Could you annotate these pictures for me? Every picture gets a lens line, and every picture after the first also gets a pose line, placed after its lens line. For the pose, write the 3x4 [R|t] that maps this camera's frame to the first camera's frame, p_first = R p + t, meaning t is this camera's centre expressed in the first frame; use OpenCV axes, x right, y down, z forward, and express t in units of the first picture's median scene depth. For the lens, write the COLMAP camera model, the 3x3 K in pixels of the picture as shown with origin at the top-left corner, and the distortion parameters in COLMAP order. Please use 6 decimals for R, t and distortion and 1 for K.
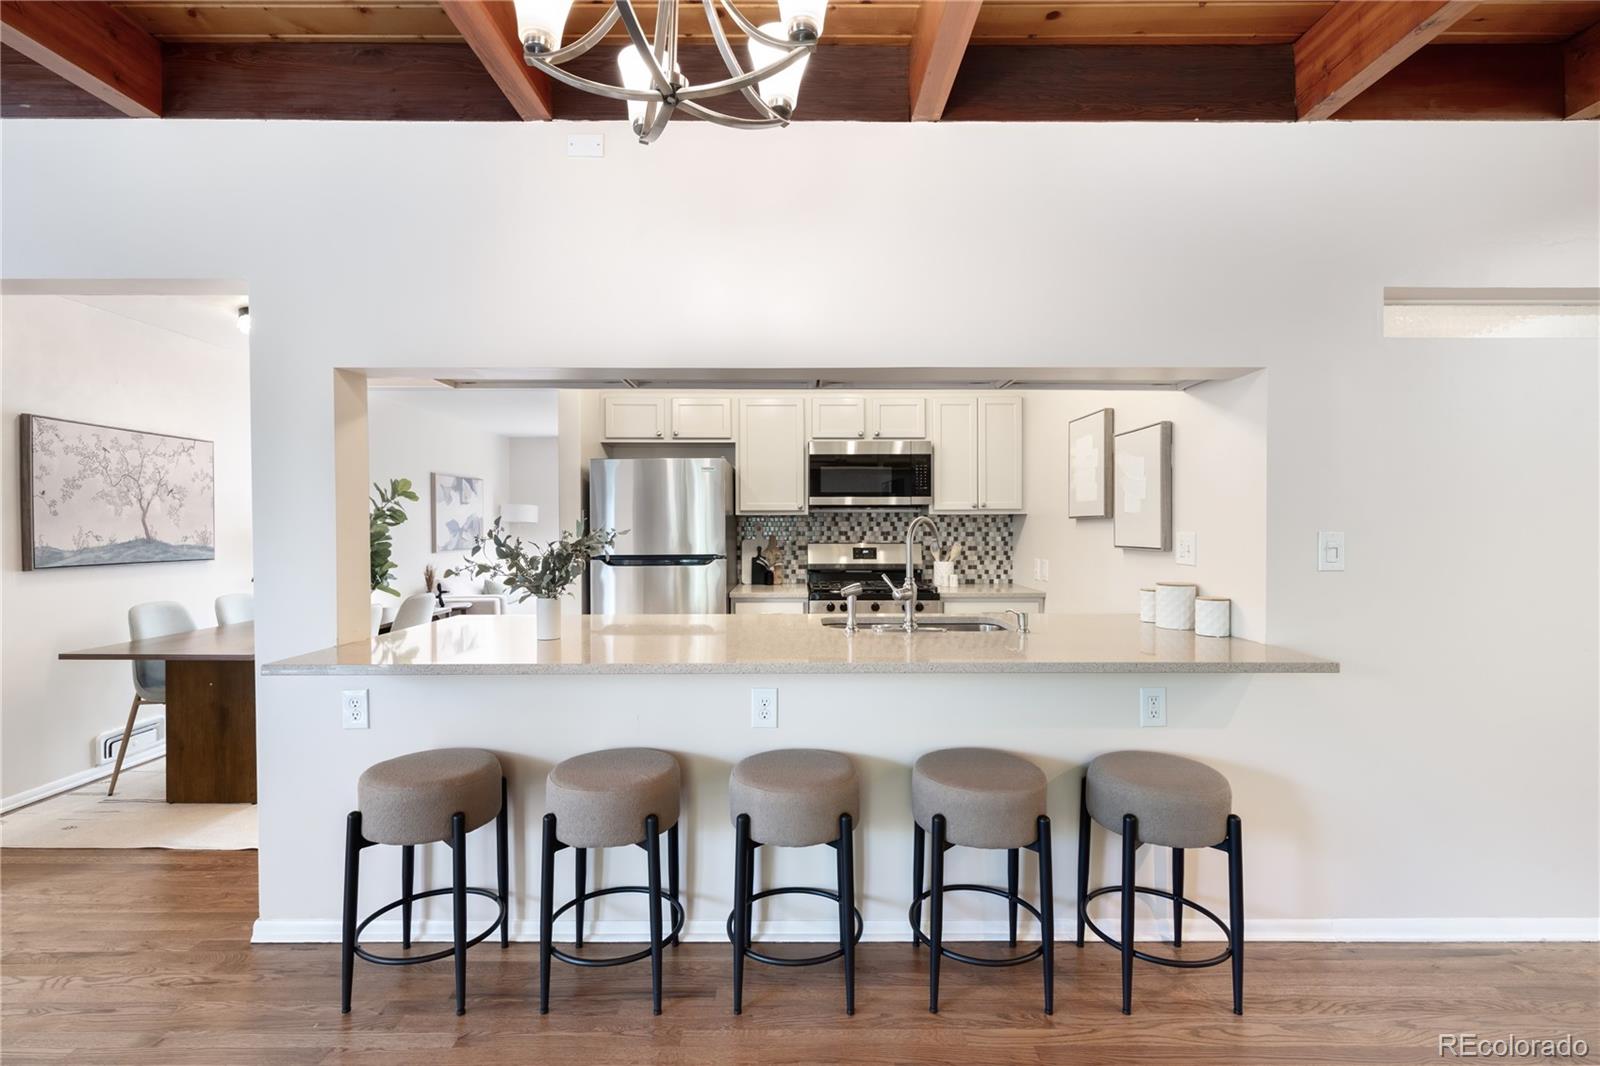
lens RADIAL K [[718.6, 0, 777.9], [0, 718.6, 531.4], [0, 0, 1]] dist [-0.003018, -0.000805]
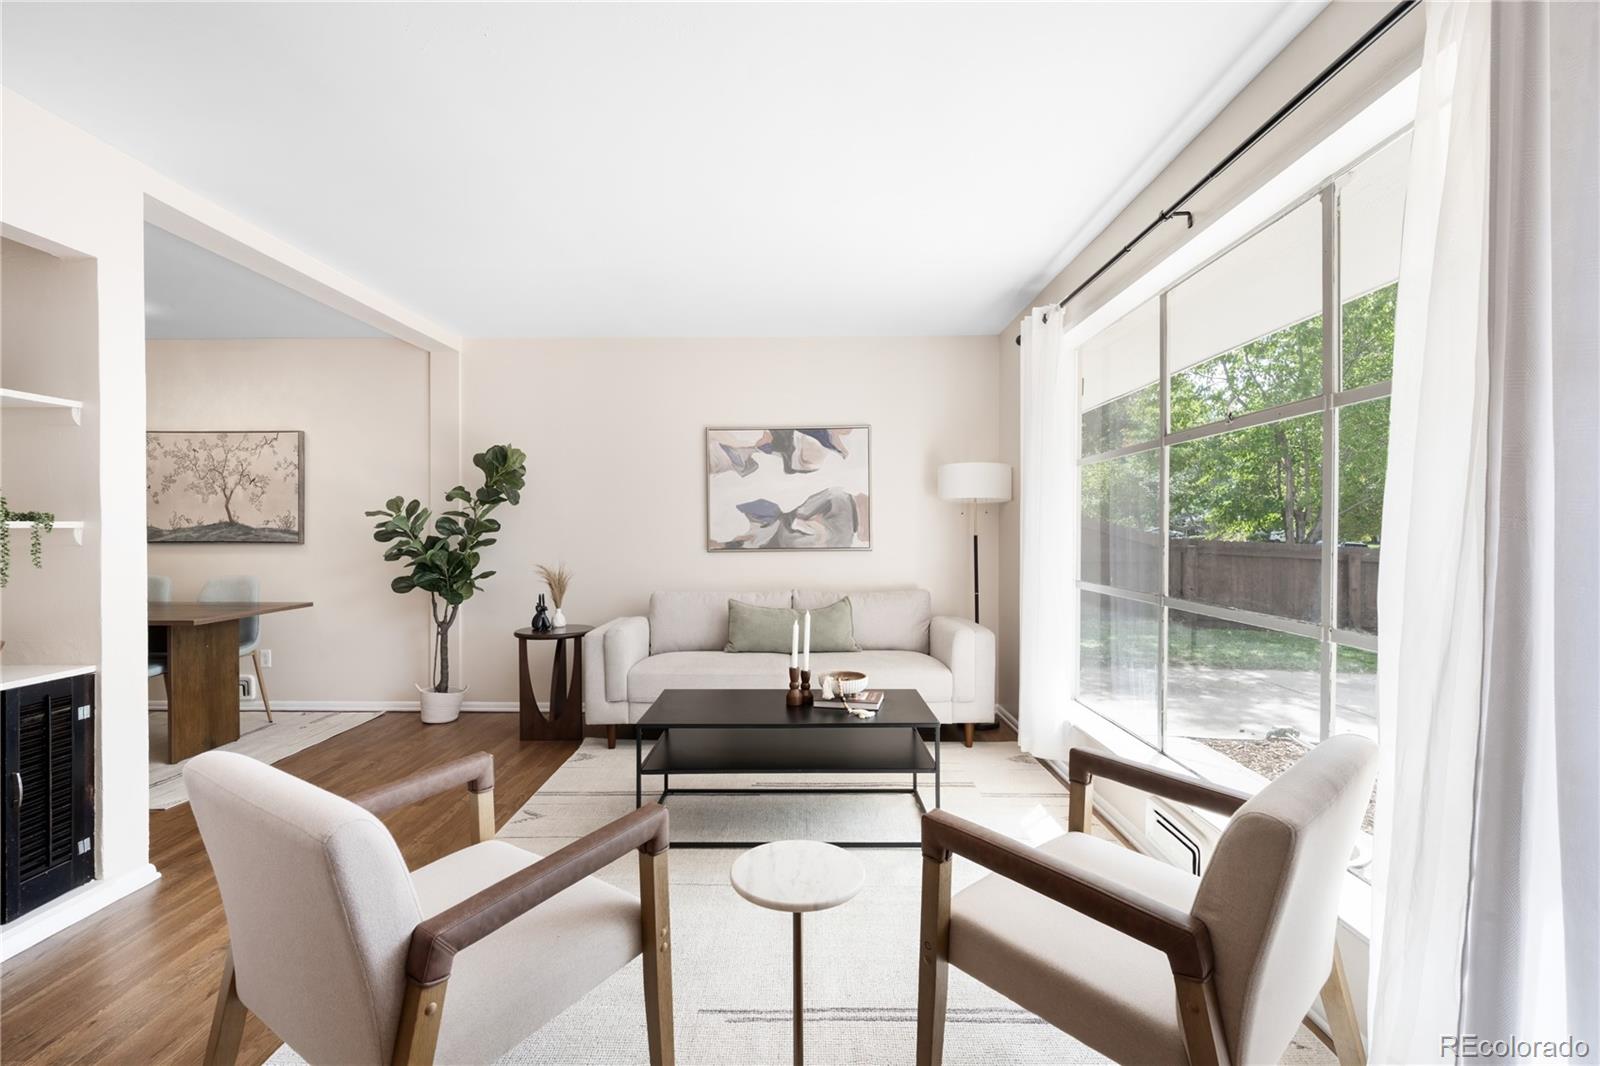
lens RADIAL K [[718.6, 0, 804.0], [0, 718.6, 532.5], [0, 0, 1]] dist [-0.003018, -0.000805]
pose [[0.016467, 0.008517, -0.999828, 0.287736], [-0.005654, 0.999949, 0.008425, 0.011210], [0.999848, 0.005514, 0.016515, 1.748982]]
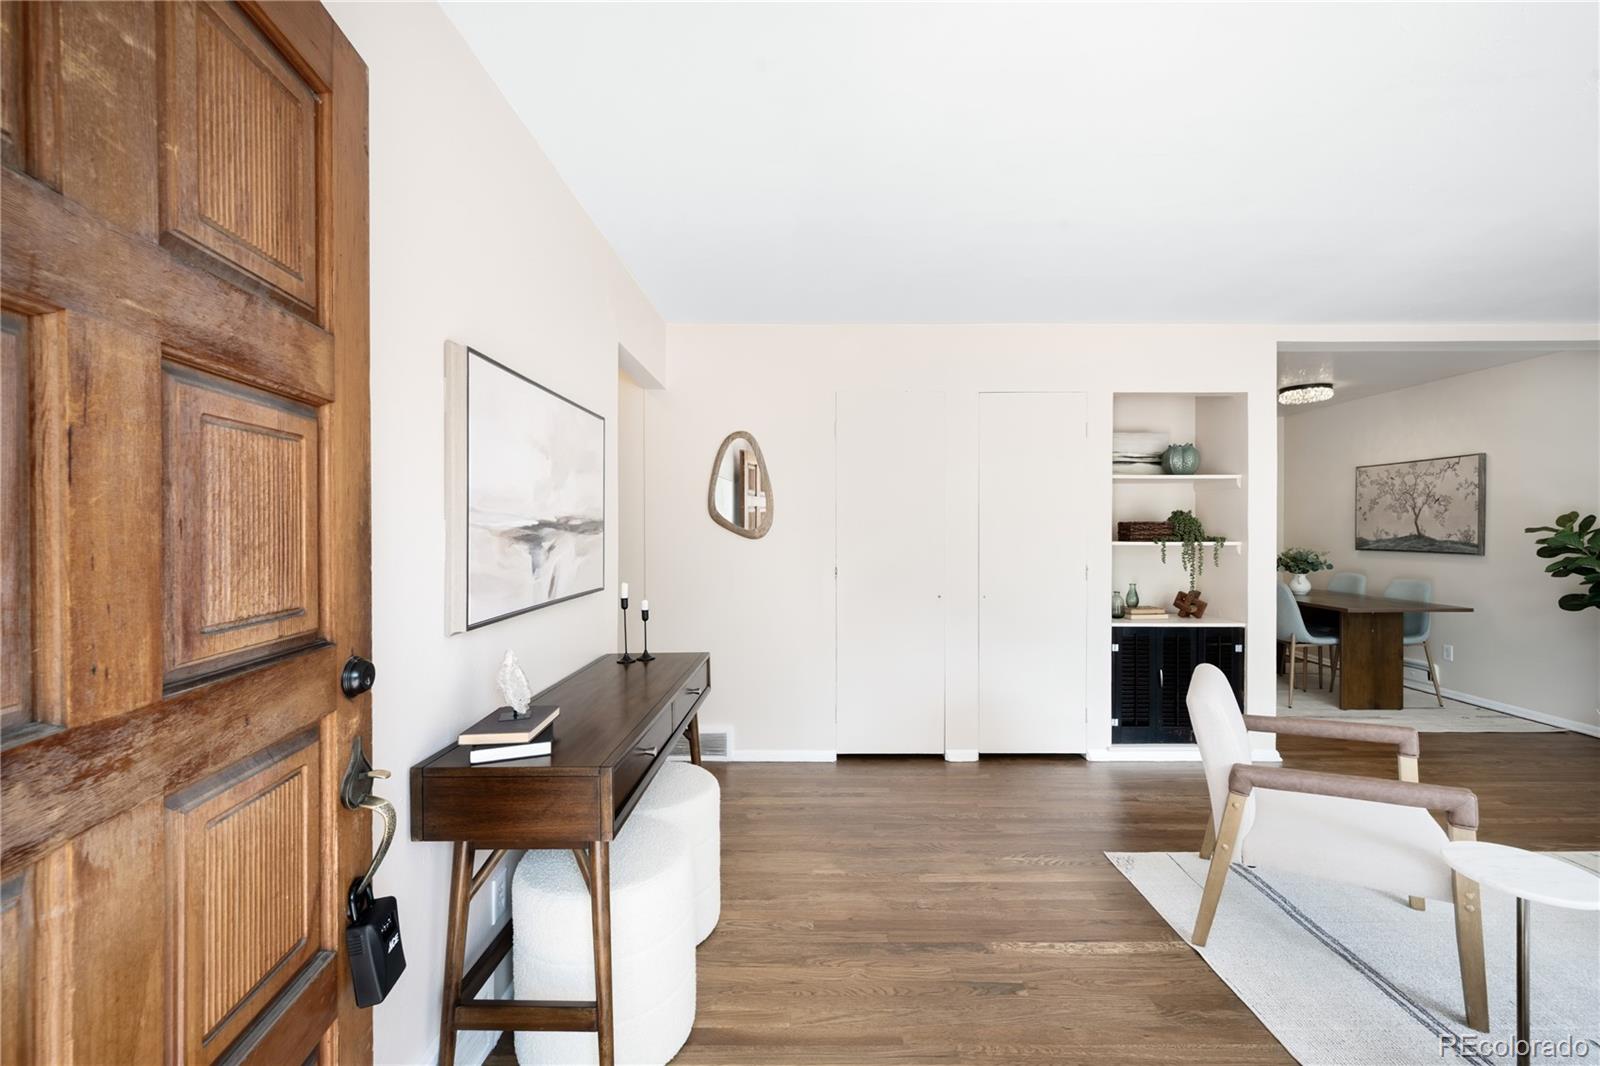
lens RADIAL K [[641.1, 0, 808.2], [0, 641.1, 532.2], [0, 0, 1]] dist [0.003488, -0.000322]
pose [[-0.999728, 0.003732, -0.023039, 0.338800], [0.003448, 0.999918, 0.012360, -0.013685], [0.023083, 0.012277, -0.999658, 2.052966]]
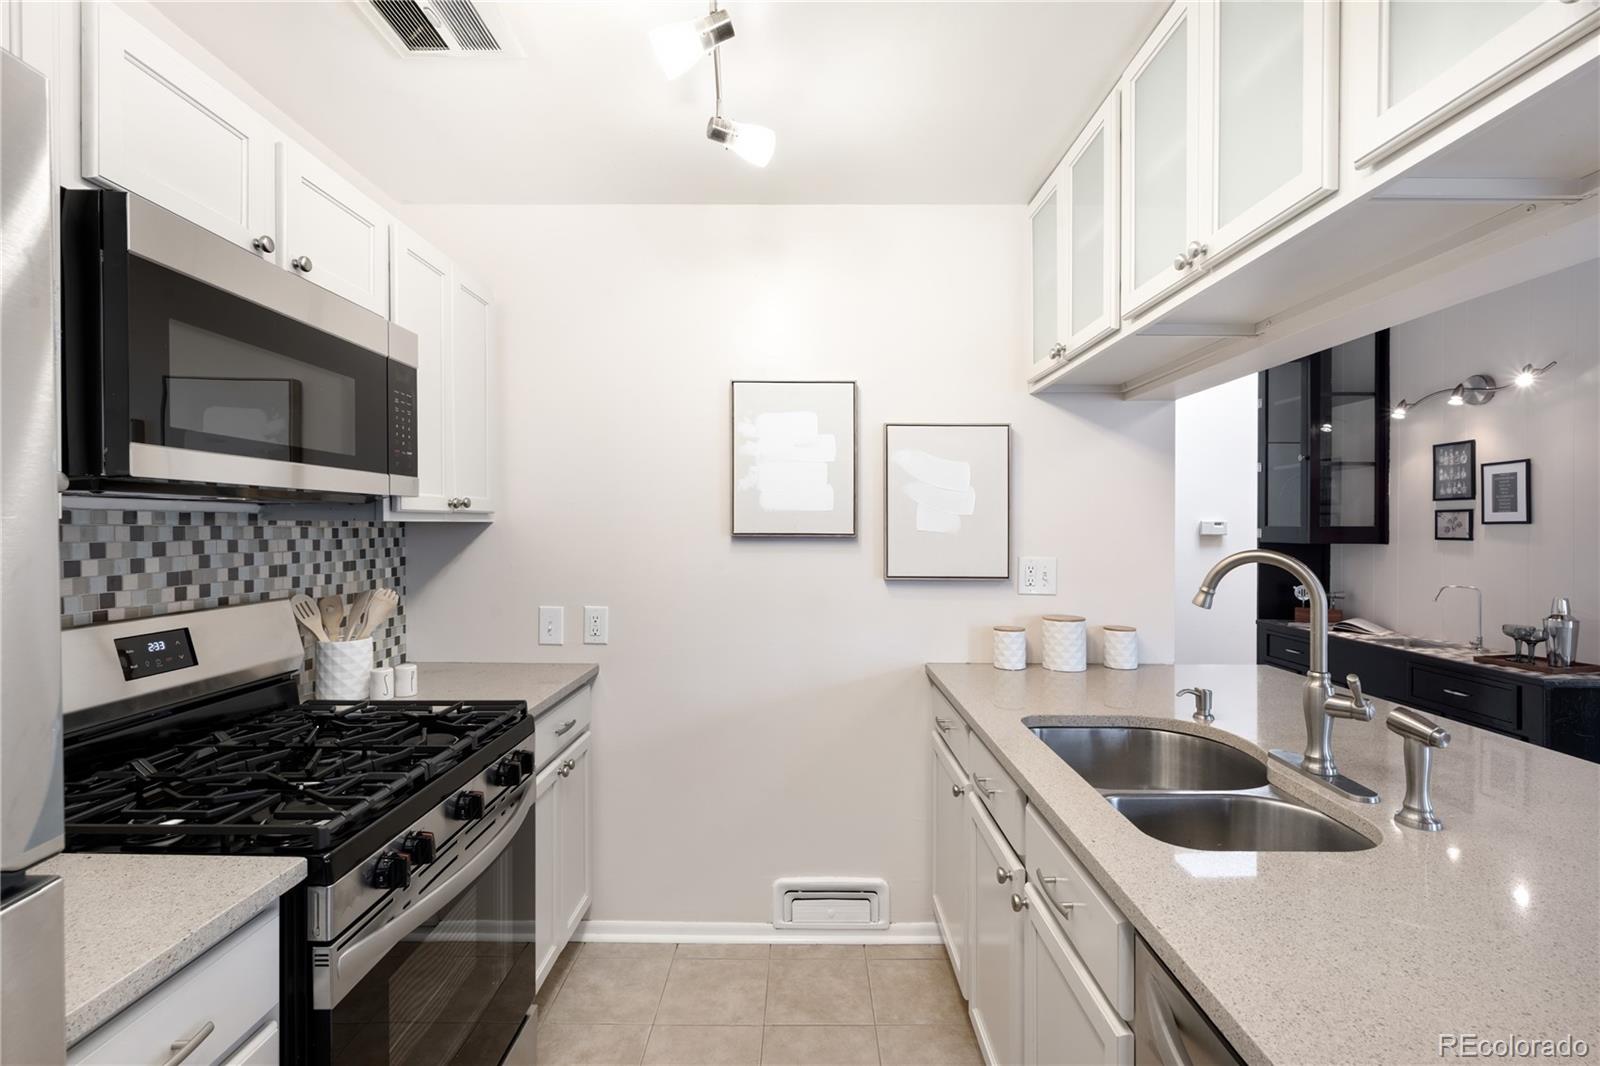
lens RADIAL K [[718.6, 0, 803.2], [0, 718.6, 537.2], [0, 0, 1]] dist [-0.003018, -0.000805]
pose [[-0.020673, -0.013644, 0.999693, -0.183234], [-0.000200, 0.999907, 0.013643, -0.021040], [-0.999786, 0.000082, -0.020674, 0.795649]]
